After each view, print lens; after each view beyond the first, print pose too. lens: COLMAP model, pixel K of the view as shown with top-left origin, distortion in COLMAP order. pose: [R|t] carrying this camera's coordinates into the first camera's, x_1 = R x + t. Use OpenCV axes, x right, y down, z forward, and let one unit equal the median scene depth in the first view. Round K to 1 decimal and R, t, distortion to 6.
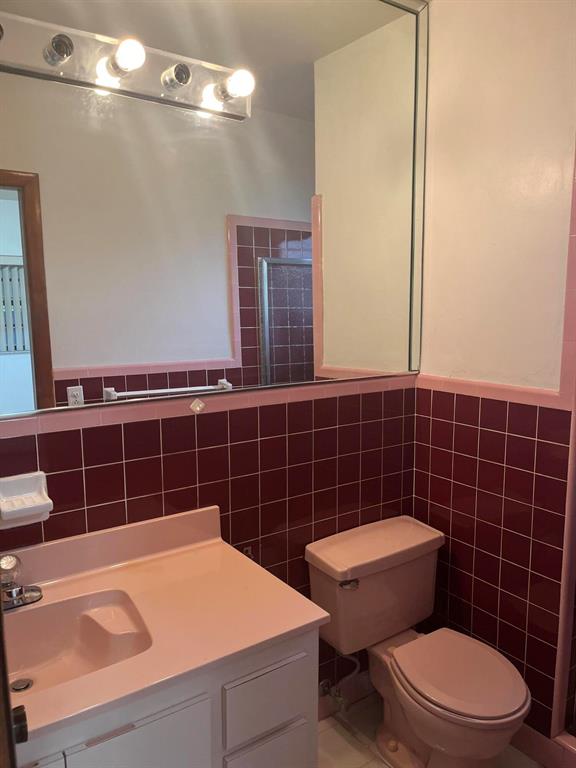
lens RADIAL K [[580.3, 0, 288.0], [0, 580.3, 385.2], [0, 0, 1]] dist [0.054817, -0.082575]
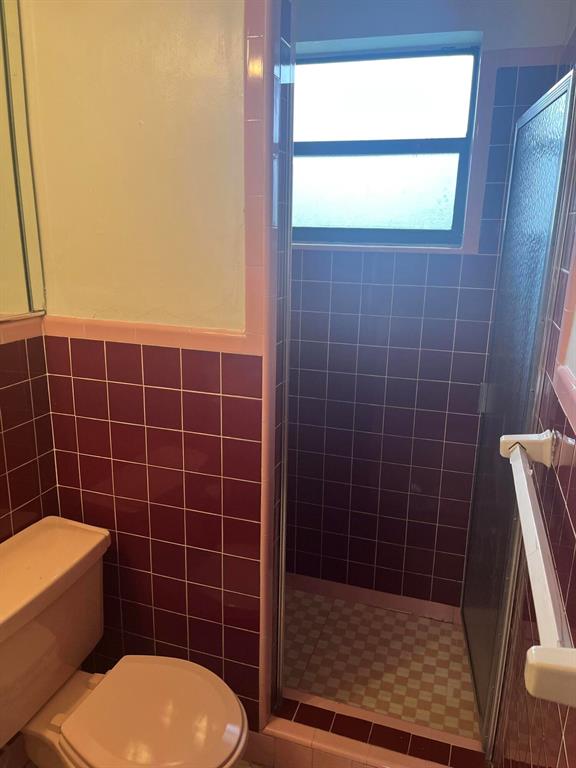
lens RADIAL K [[580.3, 0, 289.1], [0, 580.3, 383.9], [0, 0, 1]] dist [0.054817, -0.082575]
pose [[0.793646, -0.136947, 0.592766, 0.034961], [0.056972, 0.986784, 0.151699, -0.029102], [-0.605706, -0.086624, 0.790959, 0.287445]]
